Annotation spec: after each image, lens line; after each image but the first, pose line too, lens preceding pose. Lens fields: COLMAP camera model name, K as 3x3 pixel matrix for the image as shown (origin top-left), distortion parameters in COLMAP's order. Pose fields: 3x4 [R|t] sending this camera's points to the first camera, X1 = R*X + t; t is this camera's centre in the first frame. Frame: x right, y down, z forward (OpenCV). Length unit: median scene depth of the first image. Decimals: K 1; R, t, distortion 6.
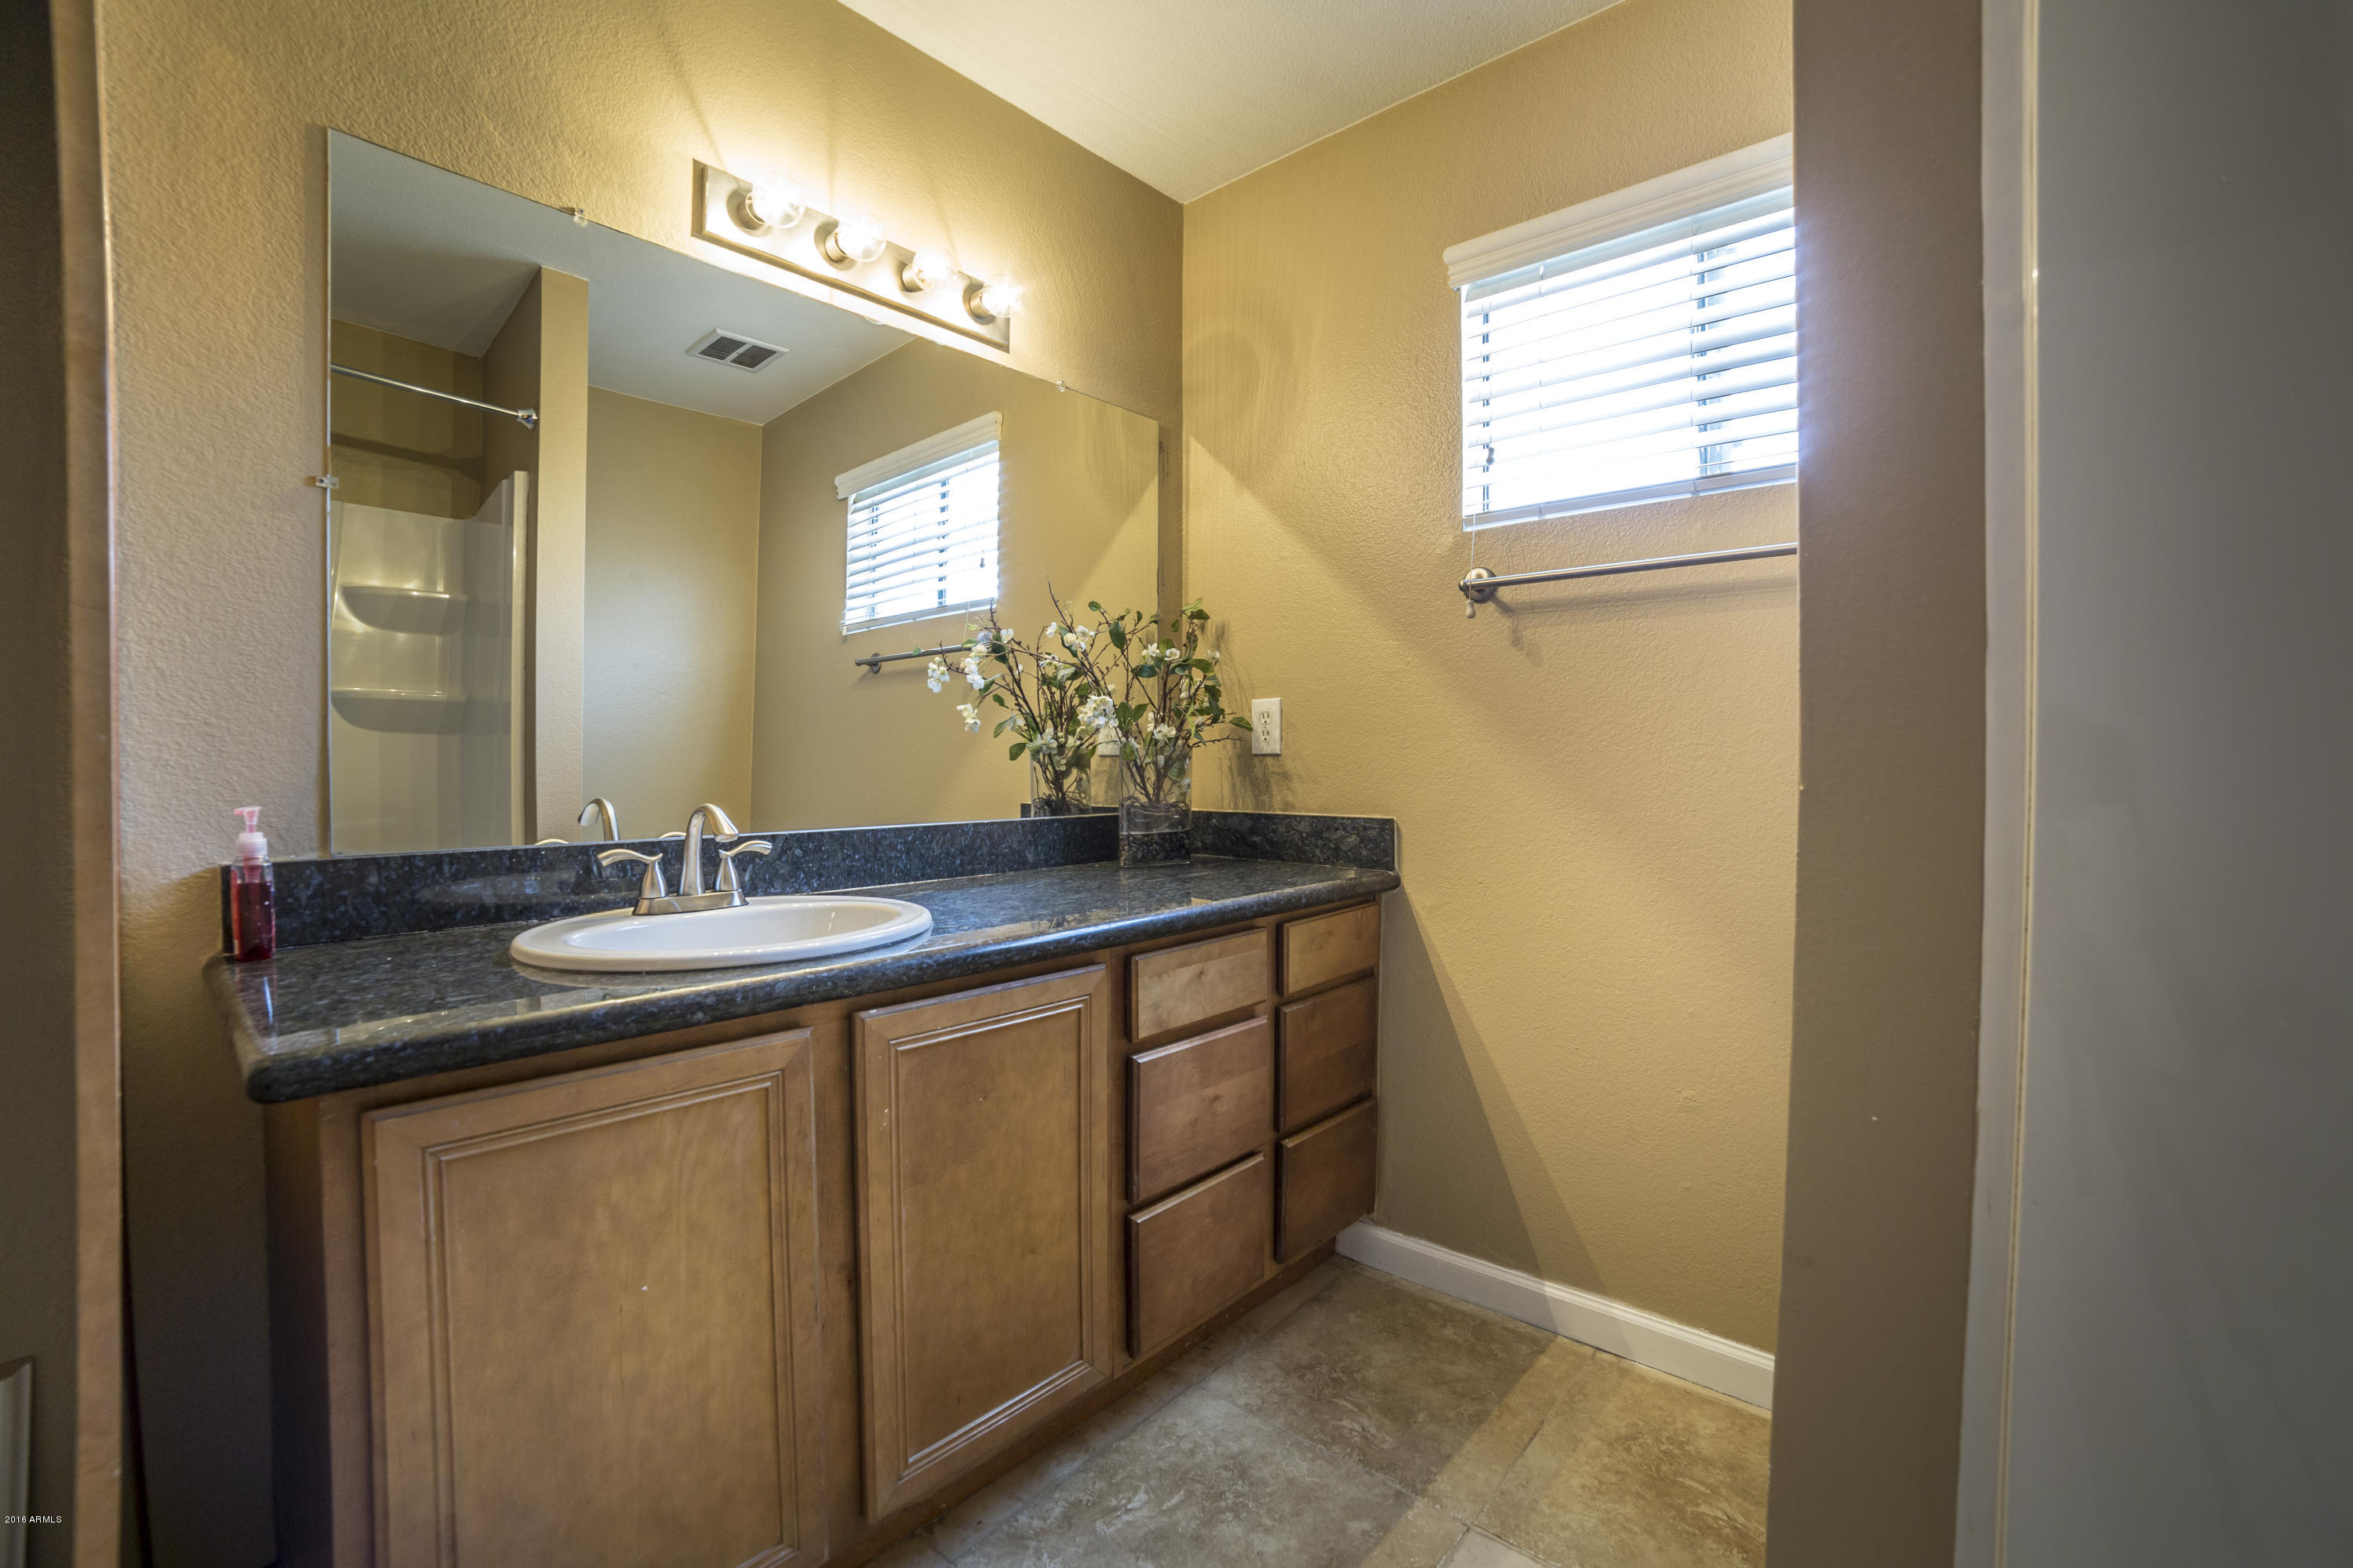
lens RADIAL K [[957.6, 0, 1186.8], [0, 957.6, 783.4], [0, 0, 1]] dist [-0.103949, 0.034419]
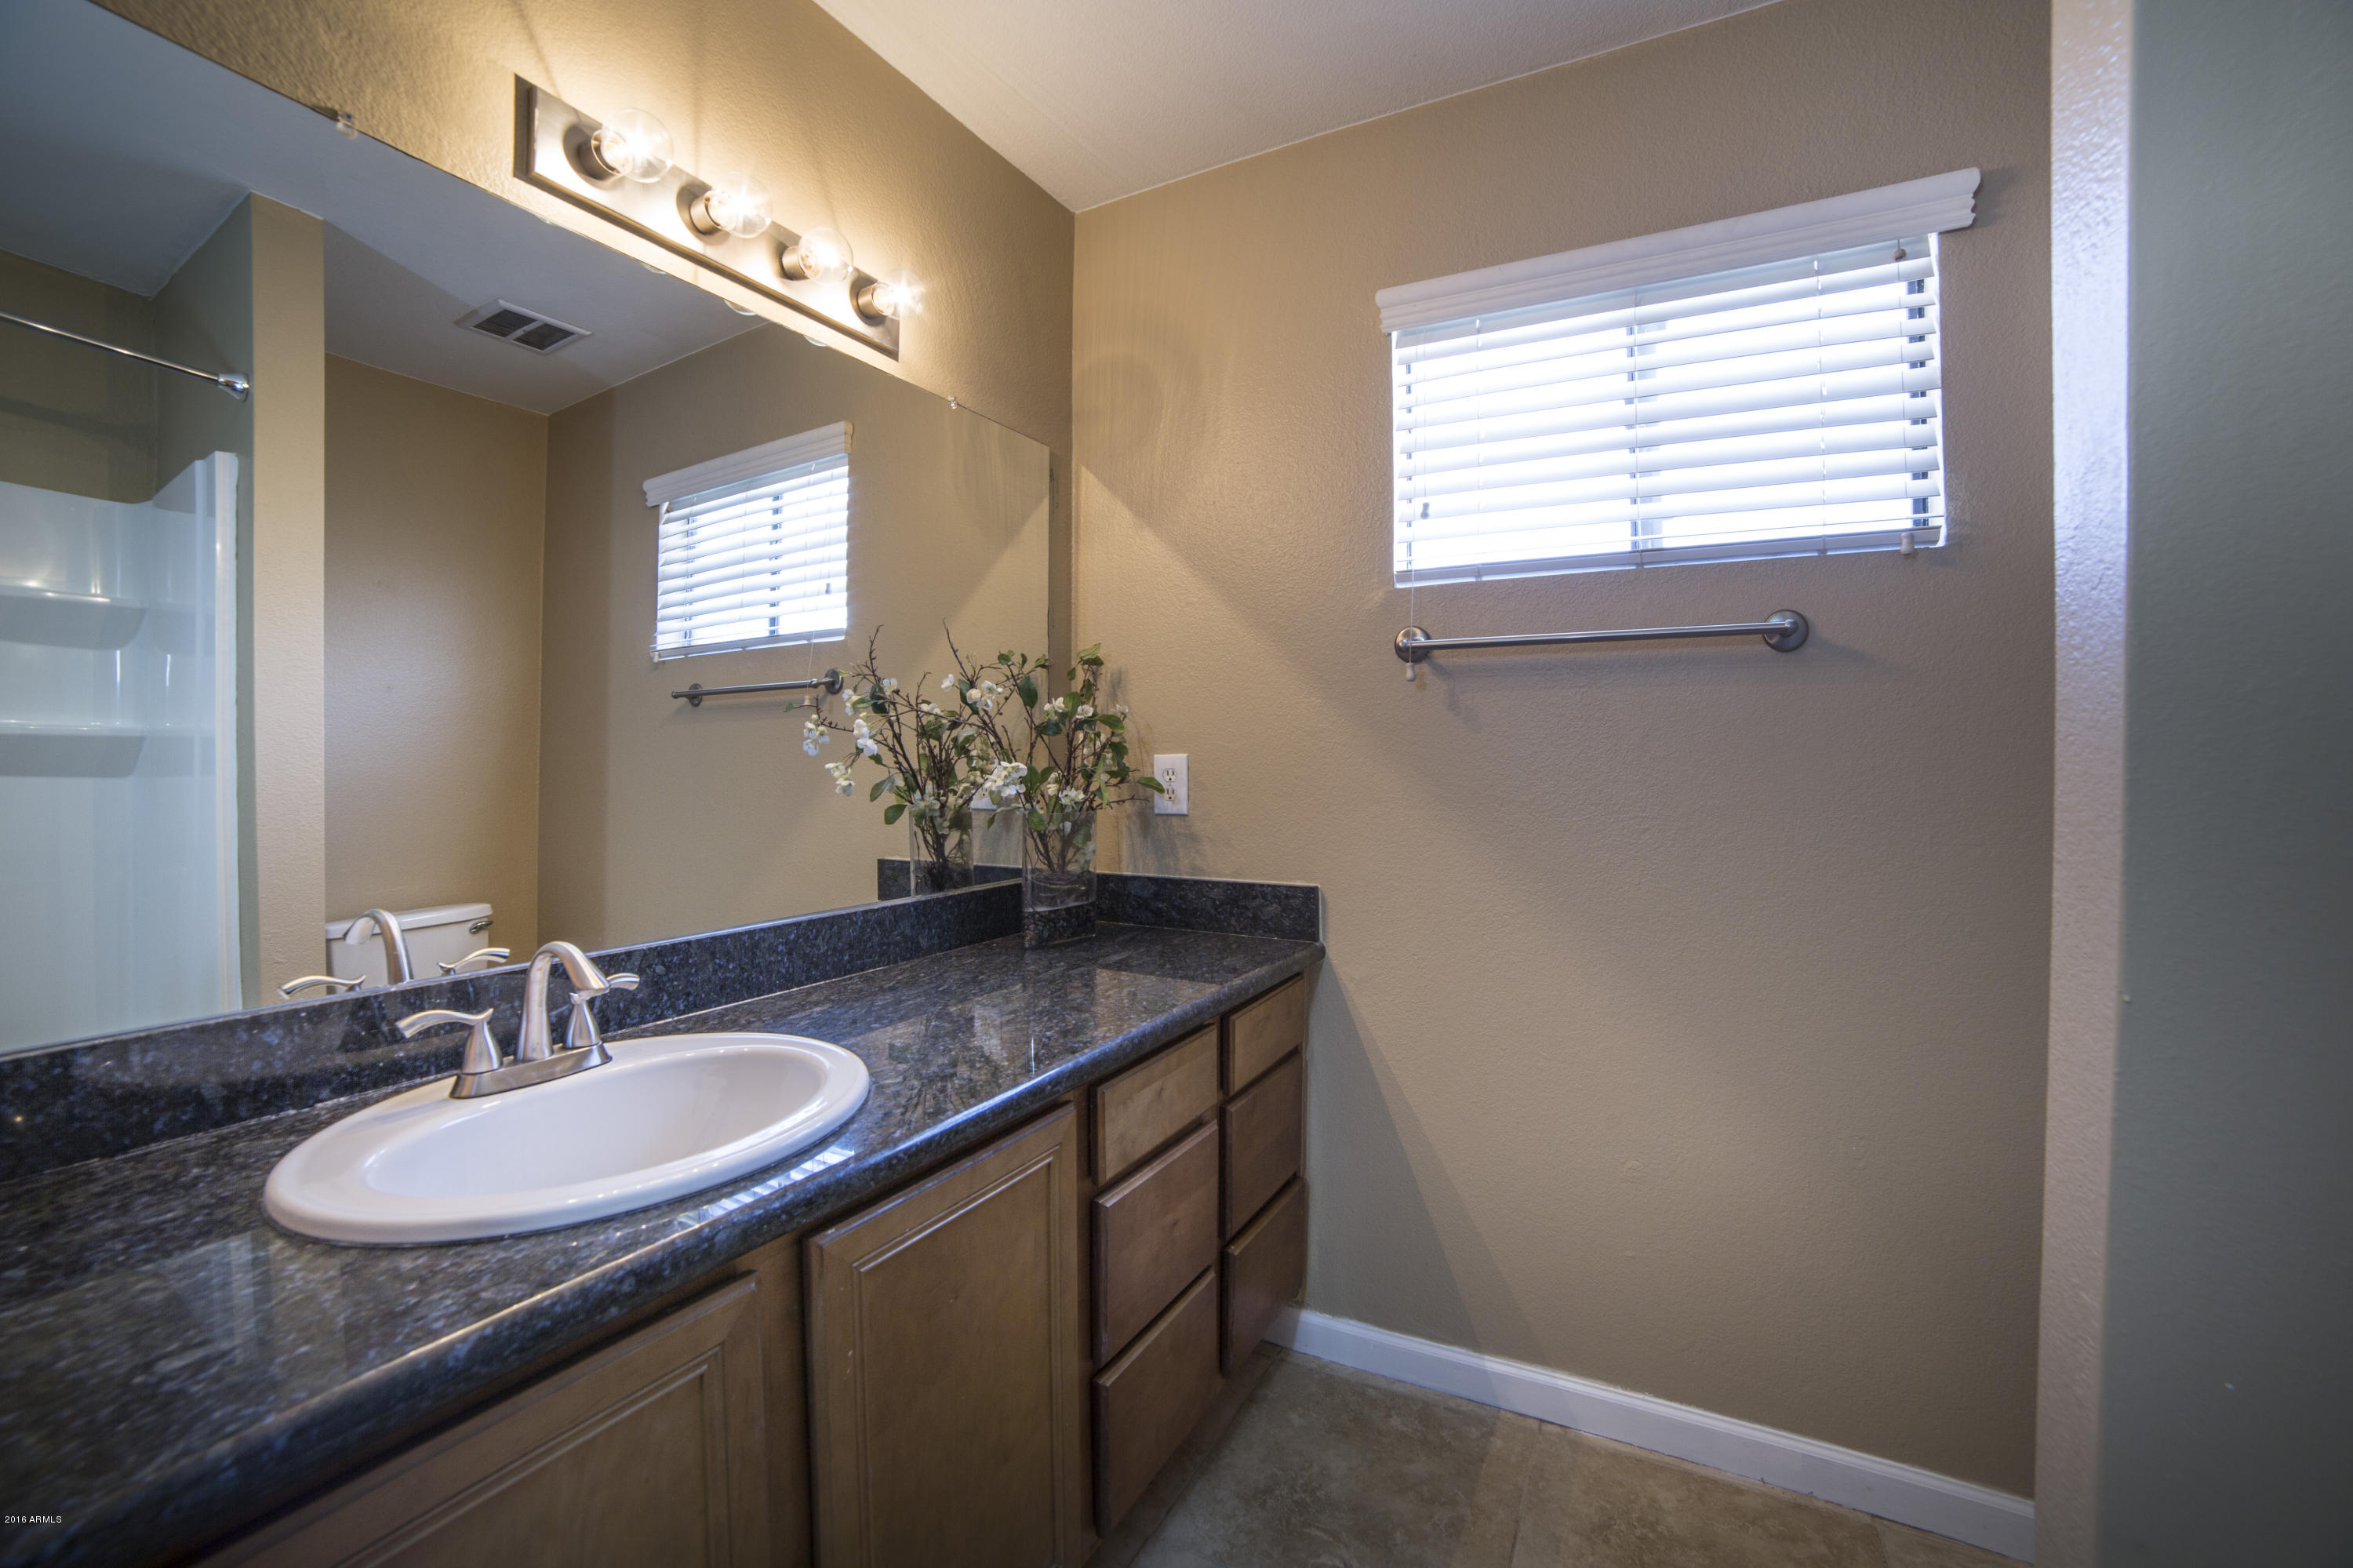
lens RADIAL K [[928.1, 0, 1176.5], [0, 928.1, 784.0], [0, 0, 1]] dist [-0.103124, 0.030576]
pose [[0.976193, -0.006749, 0.216801, -0.119637], [0.007333, 0.999971, -0.001889, -0.064448], [-0.216782, 0.003434, 0.976214, 0.130162]]
